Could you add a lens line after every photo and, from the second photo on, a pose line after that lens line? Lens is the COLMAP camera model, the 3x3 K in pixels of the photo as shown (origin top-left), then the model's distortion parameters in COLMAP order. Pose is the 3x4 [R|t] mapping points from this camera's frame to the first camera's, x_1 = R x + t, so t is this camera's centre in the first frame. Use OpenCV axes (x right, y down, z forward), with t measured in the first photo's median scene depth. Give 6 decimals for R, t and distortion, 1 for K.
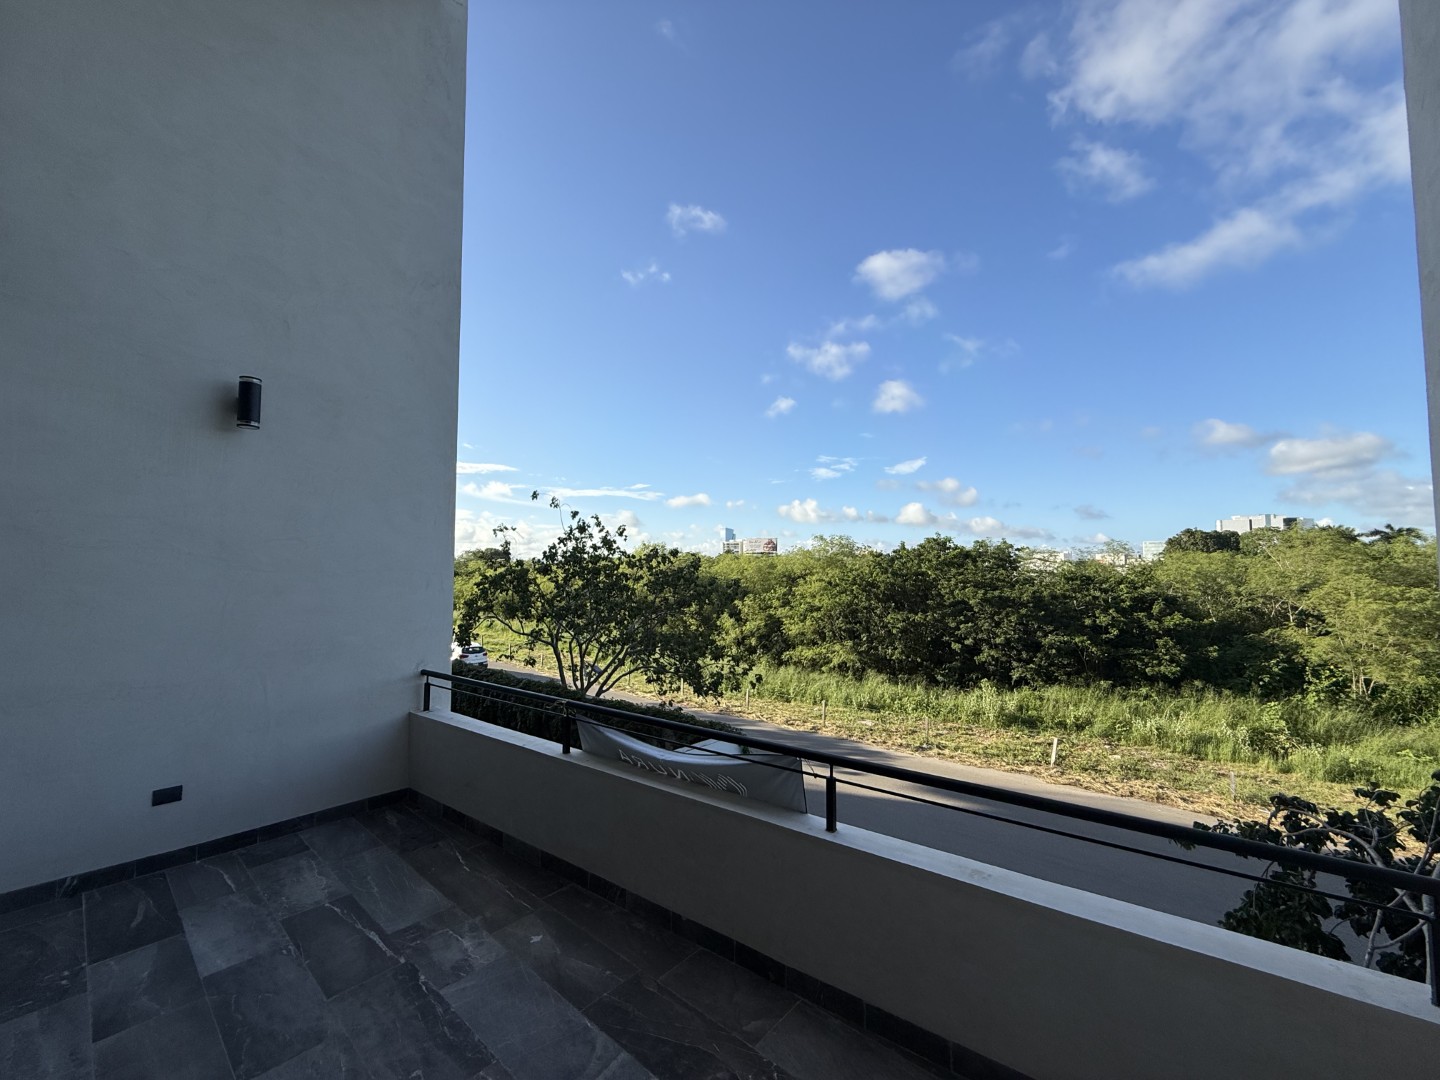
lens RADIAL K [[573.6, 0, 715.8], [0, 573.6, 539.9], [0, 0, 1]] dist [0.000377, 0.000620]
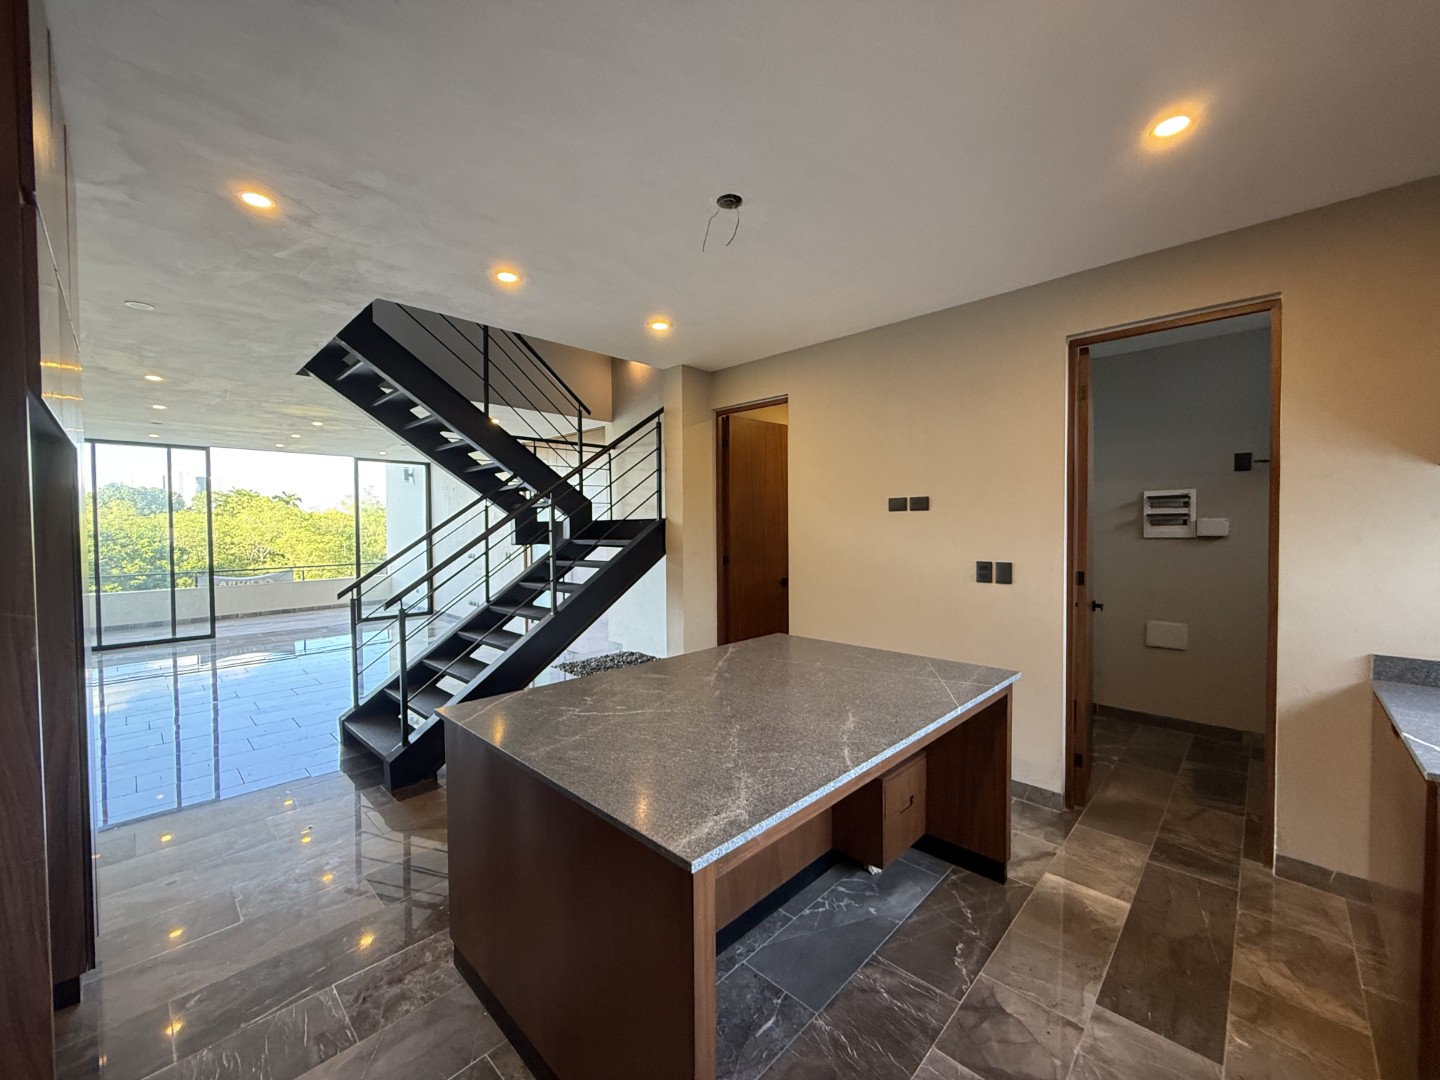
lens RADIAL K [[576.8, 0, 715.5], [0, 576.8, 539.9], [0, 0, 1]] dist [-0.000939, 0.000196]
pose [[0.046878, -0.031307, 0.998410, -0.438830], [-0.046789, 0.998343, 0.033502, -0.019627], [-0.997804, -0.048285, 0.045336, -0.263094]]
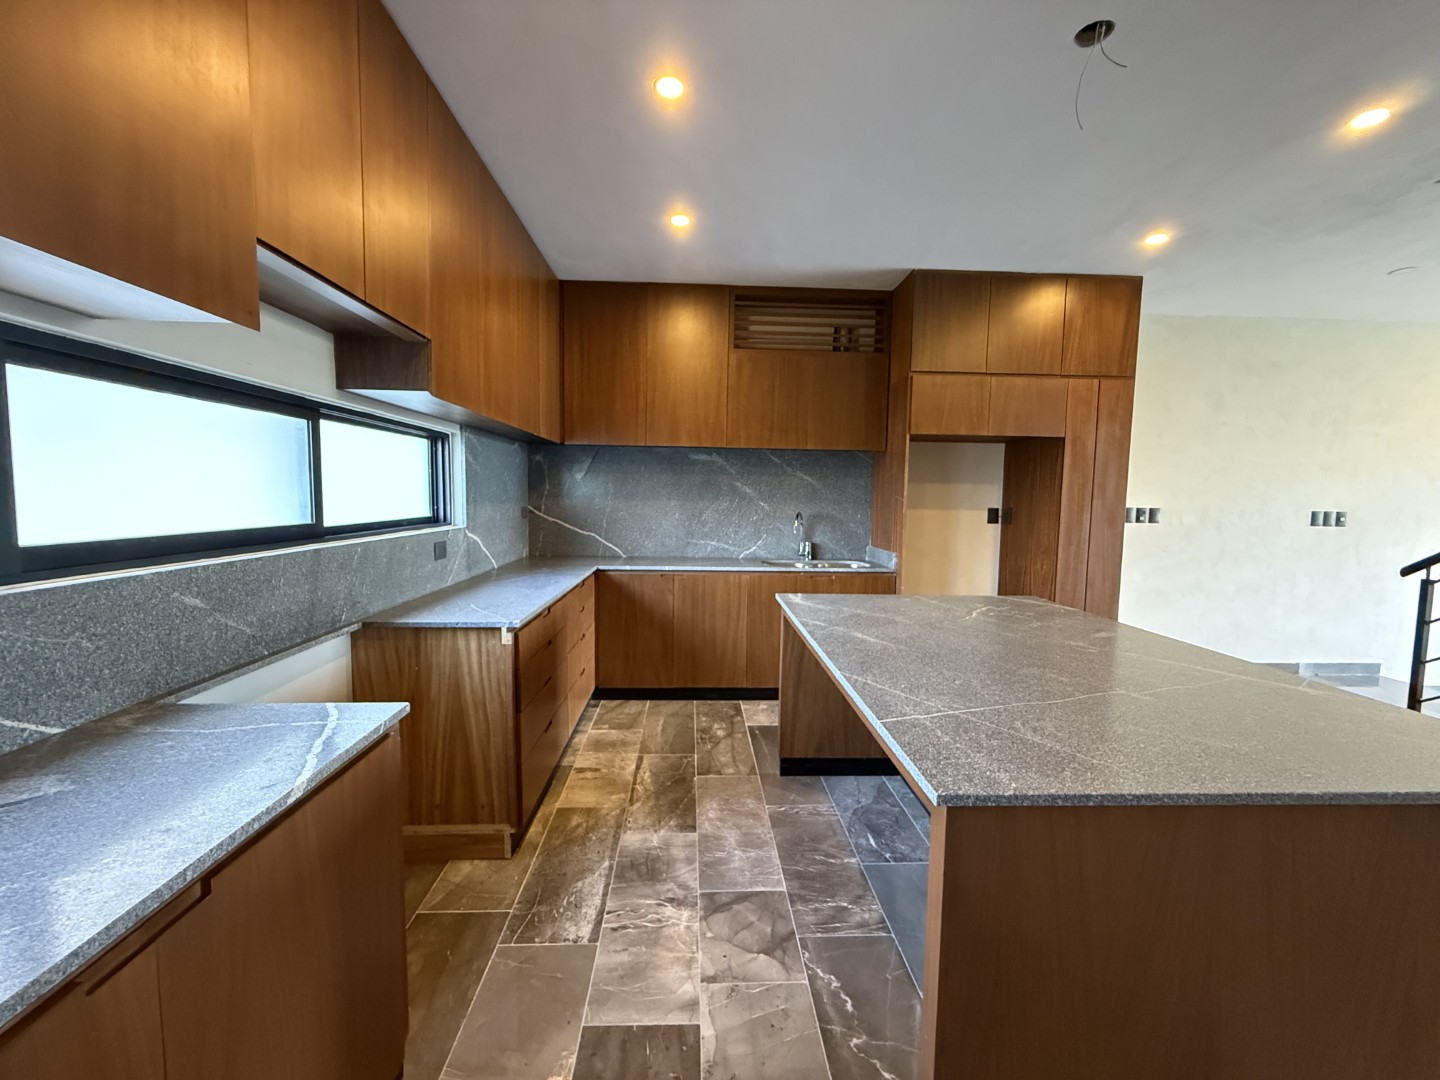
lens RADIAL K [[576.8, 0, 715.5], [0, 576.8, 539.9], [0, 0, 1]] dist [-0.000939, 0.000196]
pose [[0.689762, 0.065422, -0.721074, -0.318905], [0.026958, 0.992898, 0.115871, -0.018001], [0.723534, -0.099363, 0.683100, -0.349472]]
